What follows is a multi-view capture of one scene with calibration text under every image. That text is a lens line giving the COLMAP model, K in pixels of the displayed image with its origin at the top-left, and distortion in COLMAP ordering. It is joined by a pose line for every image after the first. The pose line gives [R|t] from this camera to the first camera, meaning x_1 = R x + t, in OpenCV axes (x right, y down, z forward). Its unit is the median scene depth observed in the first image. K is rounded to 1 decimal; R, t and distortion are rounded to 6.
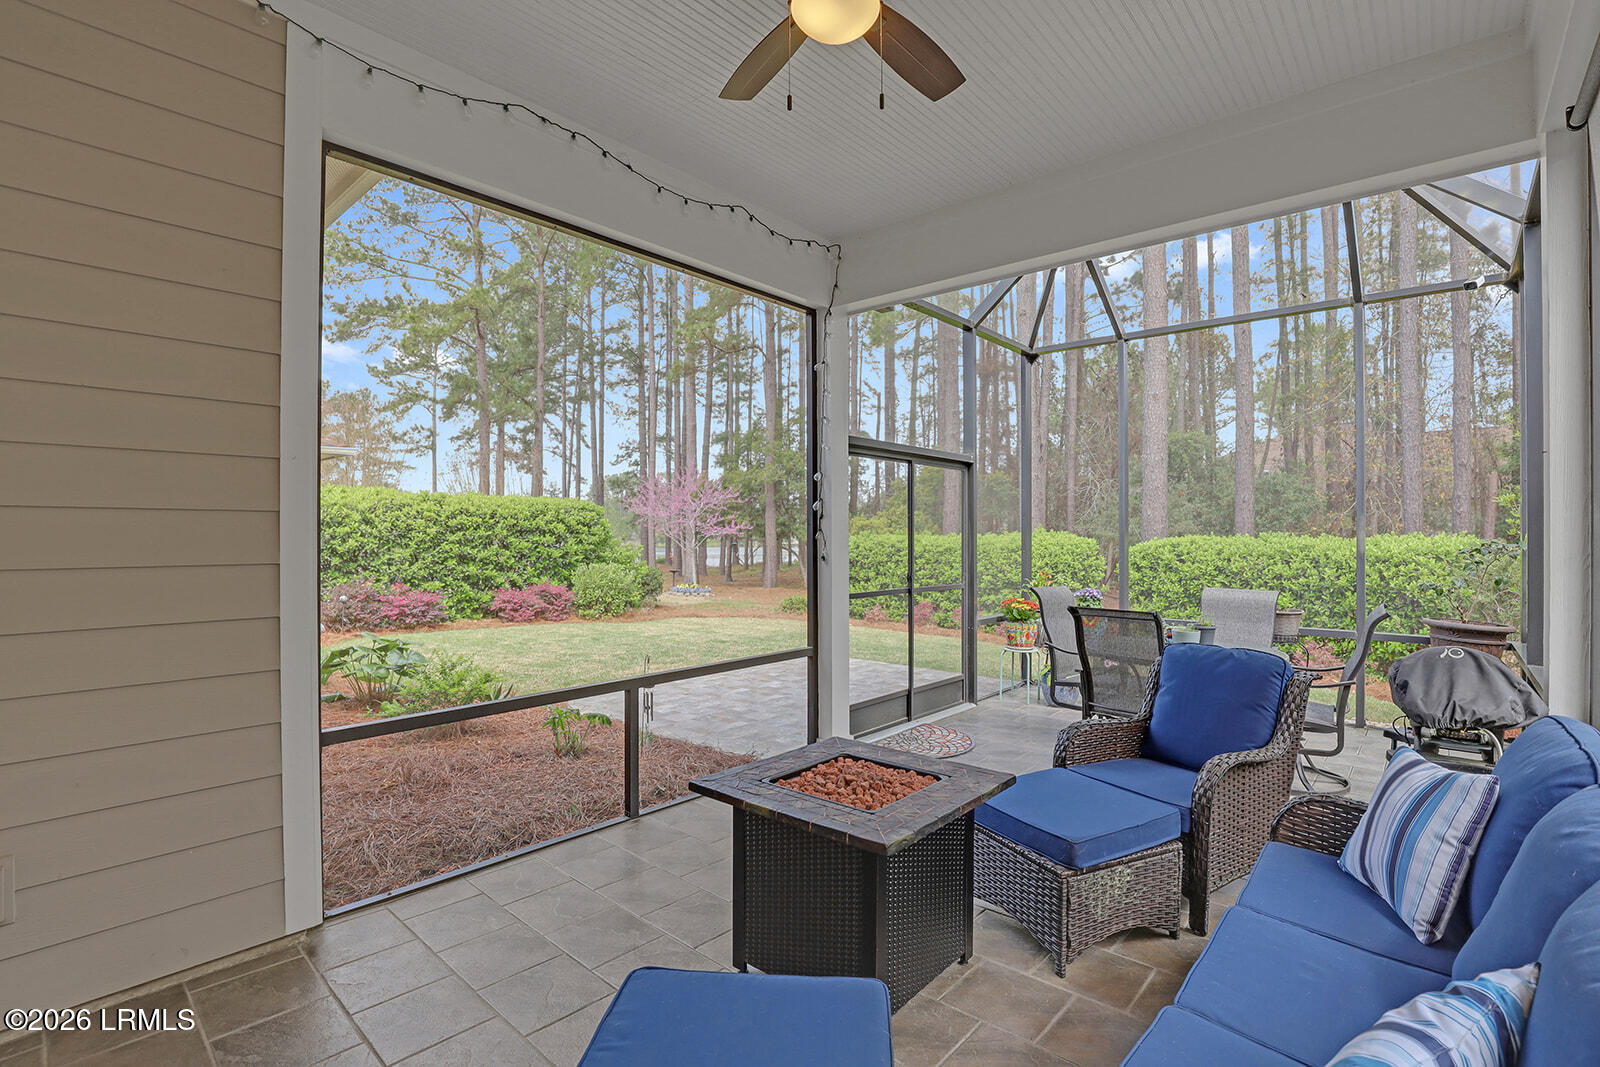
lens RADIAL K [[746.8, 0, 814.6], [0, 746.8, 534.0], [0, 0, 1]] dist [-0.024891, 0.001828]
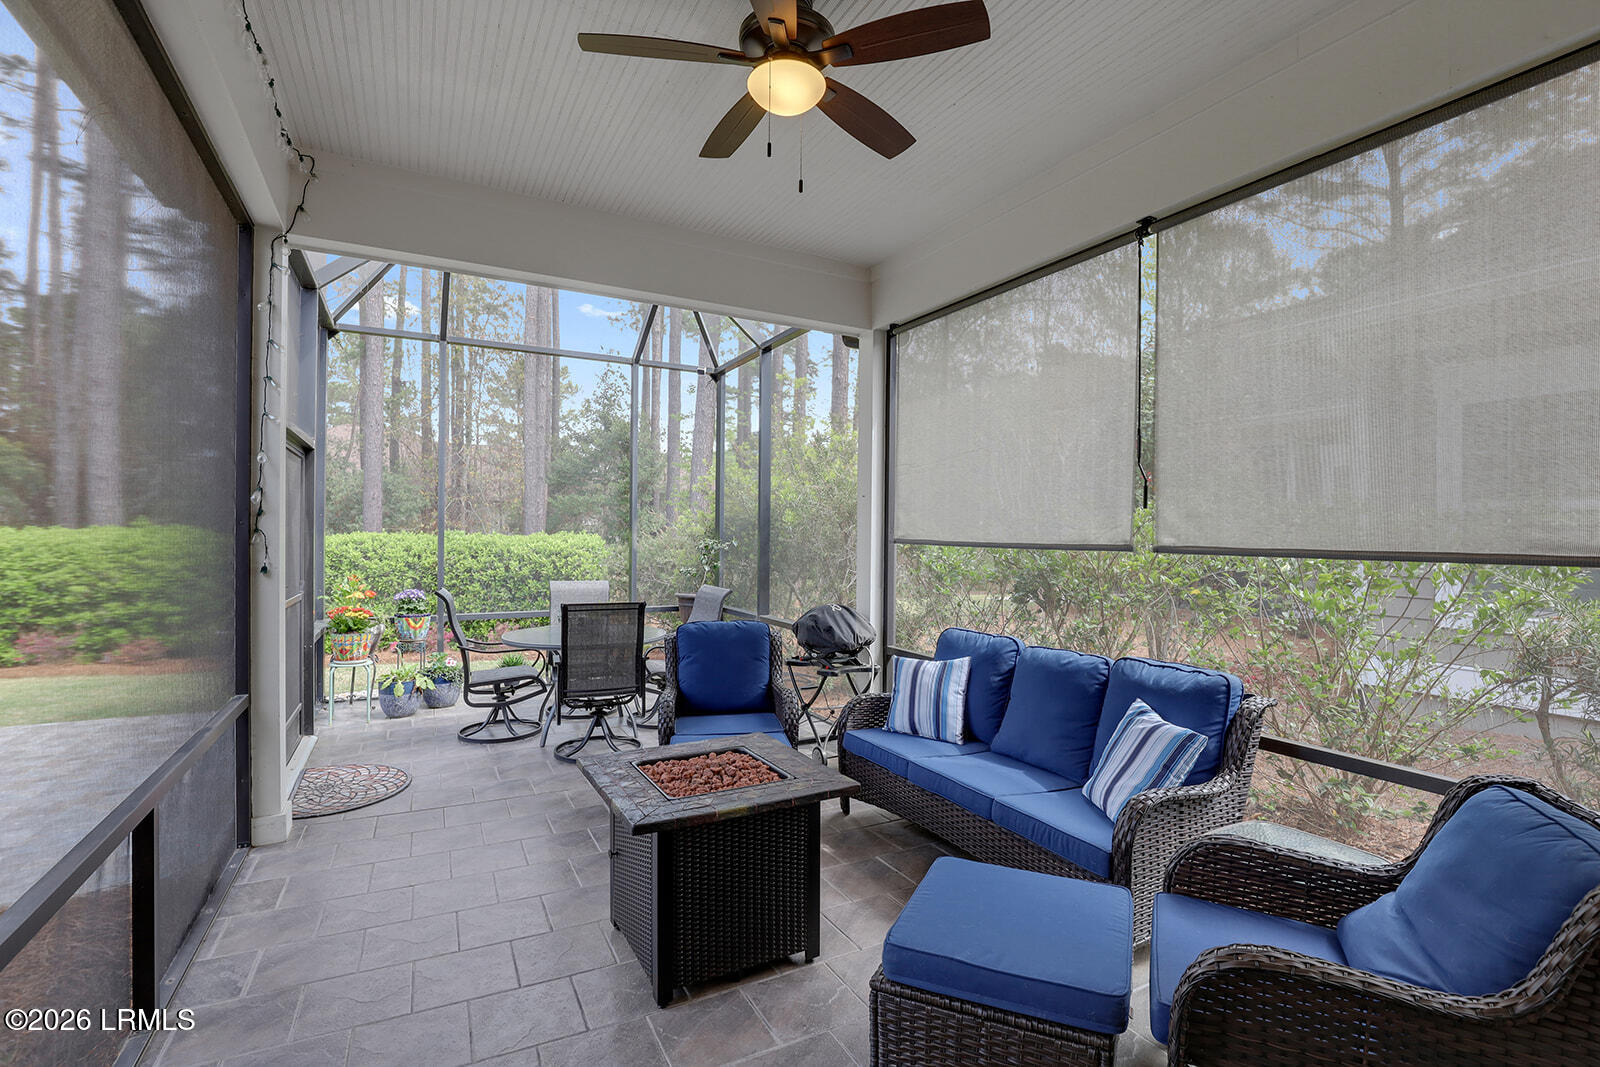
lens RADIAL K [[735.4, 0, 780.1], [0, 735.4, 532.0], [0, 0, 1]] dist [-0.001064, 0.000191]
pose [[0.379131, 0.004083, 0.925334, -0.394698], [-0.010237, 0.999948, -0.000217, -0.008289], [-0.925286, -0.009390, 0.379153, 0.220573]]
